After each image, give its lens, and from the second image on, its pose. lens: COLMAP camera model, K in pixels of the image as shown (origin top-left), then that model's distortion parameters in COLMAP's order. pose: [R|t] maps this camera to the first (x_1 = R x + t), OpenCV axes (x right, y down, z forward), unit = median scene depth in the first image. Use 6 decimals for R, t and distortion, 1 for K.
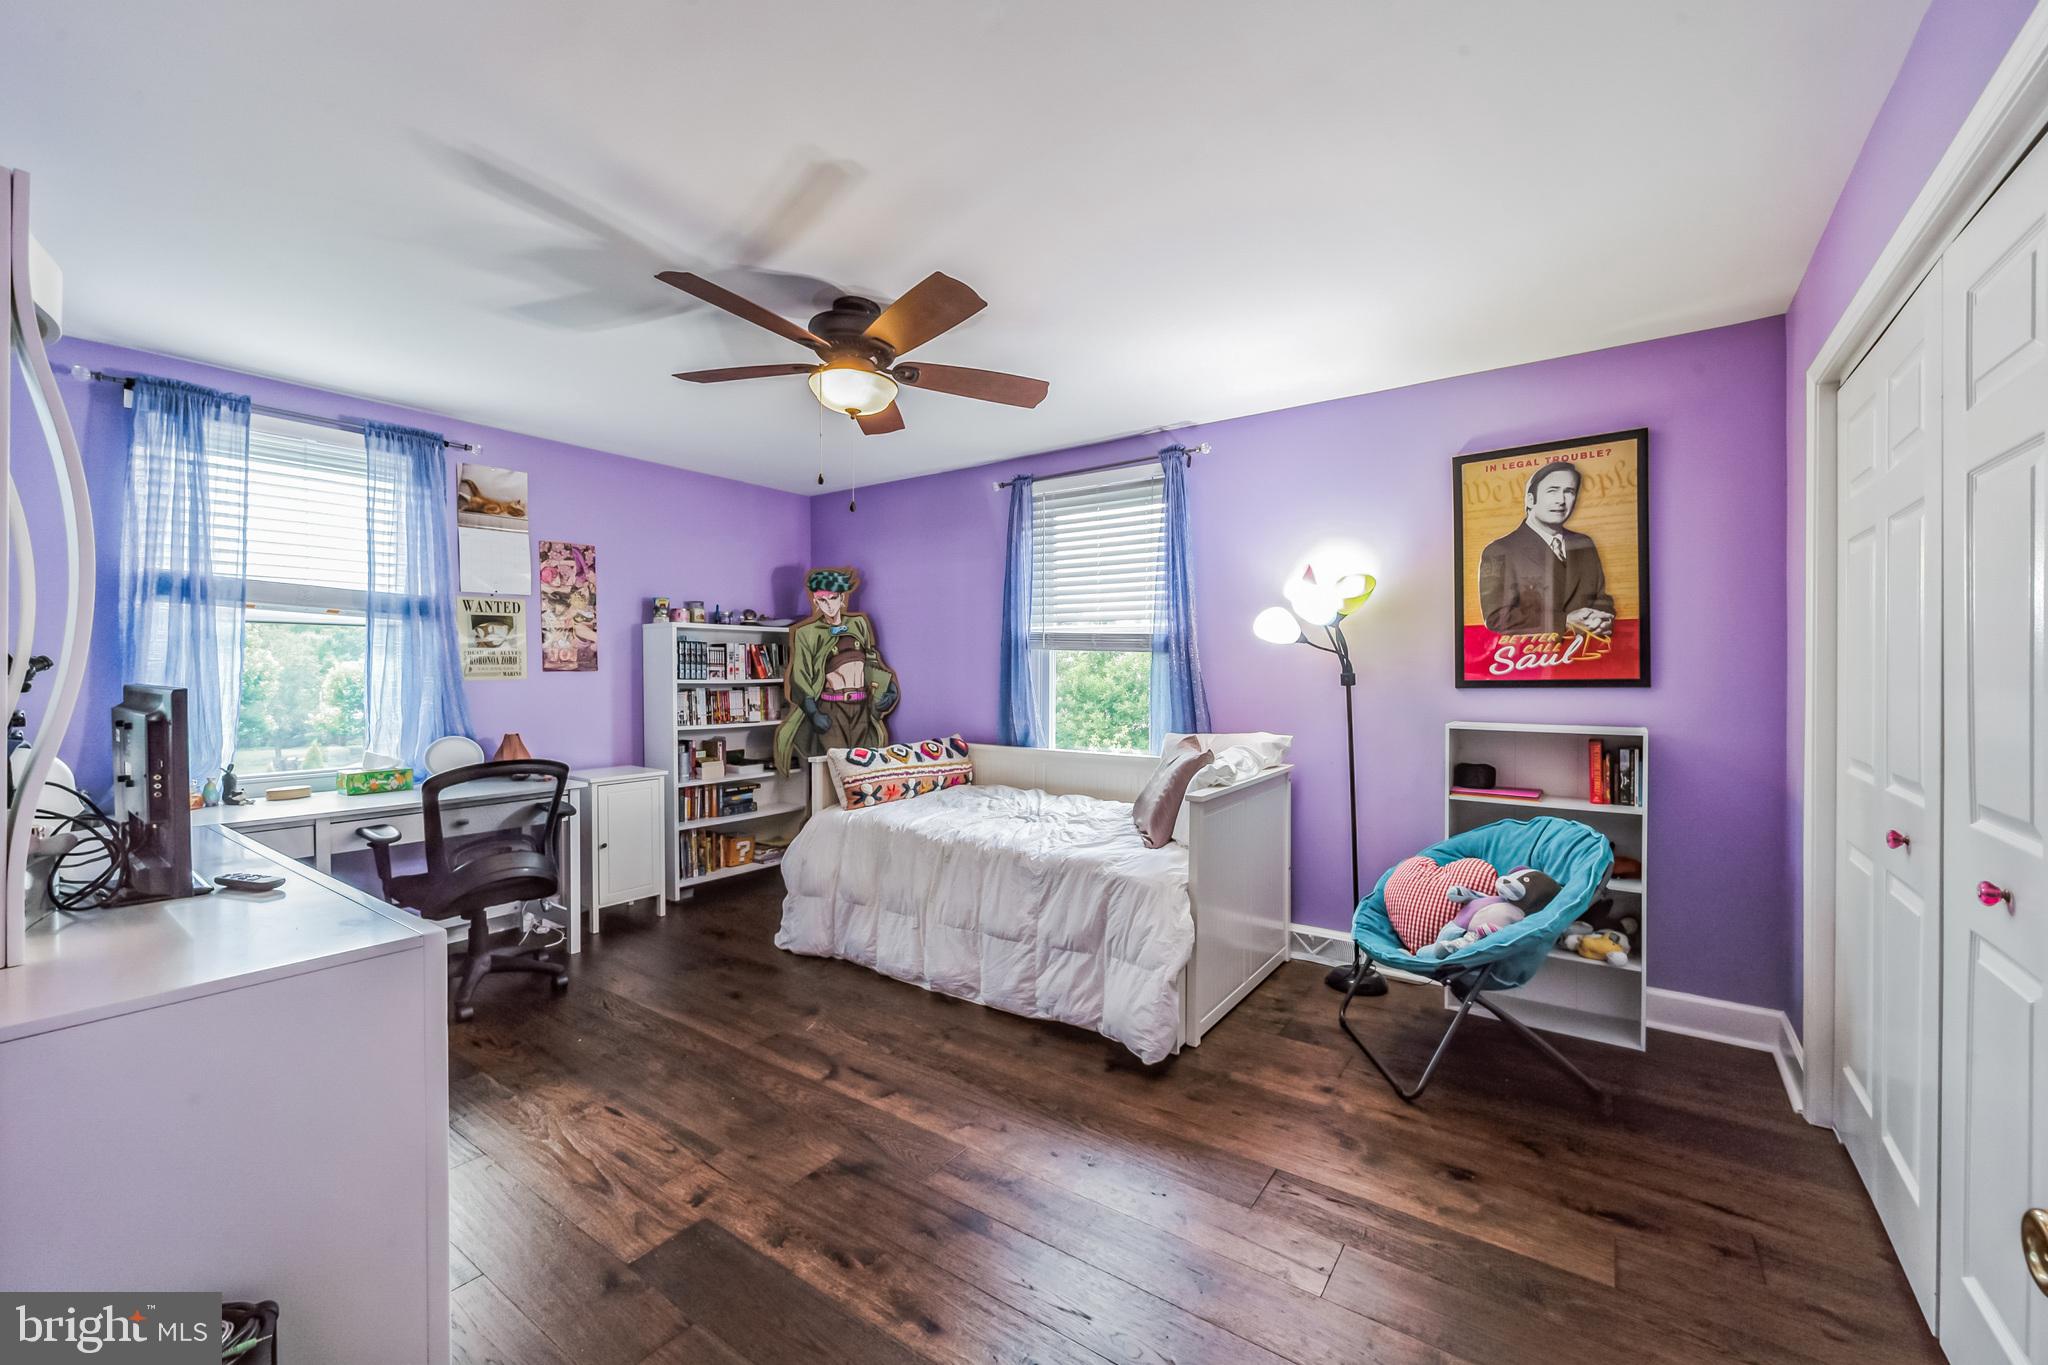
lens RADIAL K [[819.4, 0, 1027.8], [0, 819.4, 676.4], [0, 0, 1]] dist [0.001293, -0.000566]
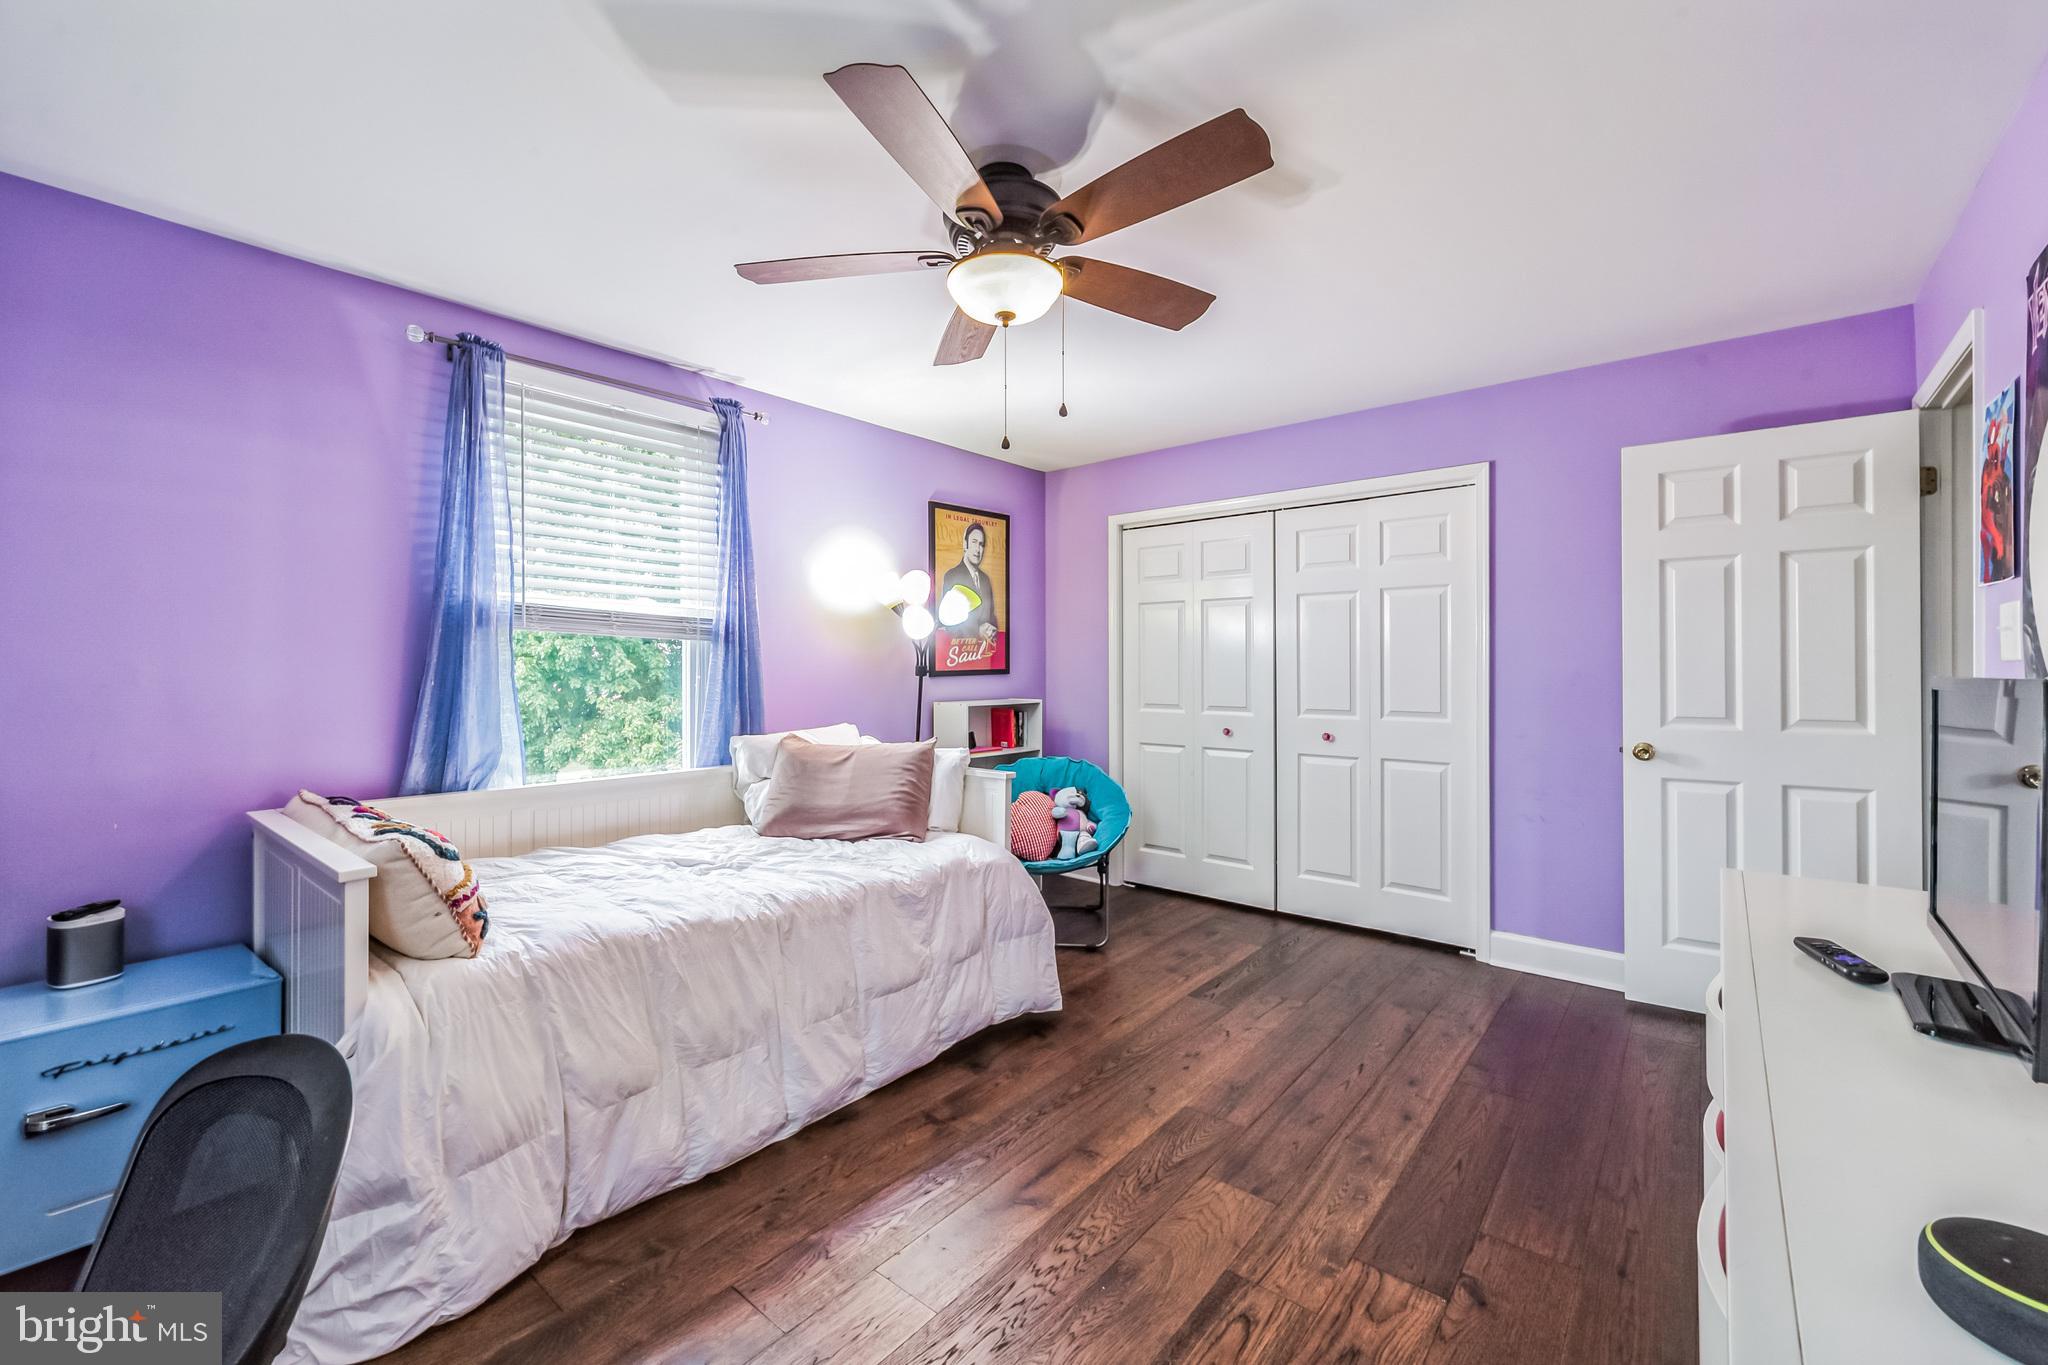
lens RADIAL K [[819.4, 0, 1026.9], [0, 819.4, 667.5], [0, 0, 1]] dist [0.001293, -0.000566]
pose [[0.077317, -0.005471, 0.996992, -0.828627], [0.005942, 0.999970, 0.005027, -0.007151], [-0.996989, 0.005536, 0.077347, 0.797870]]
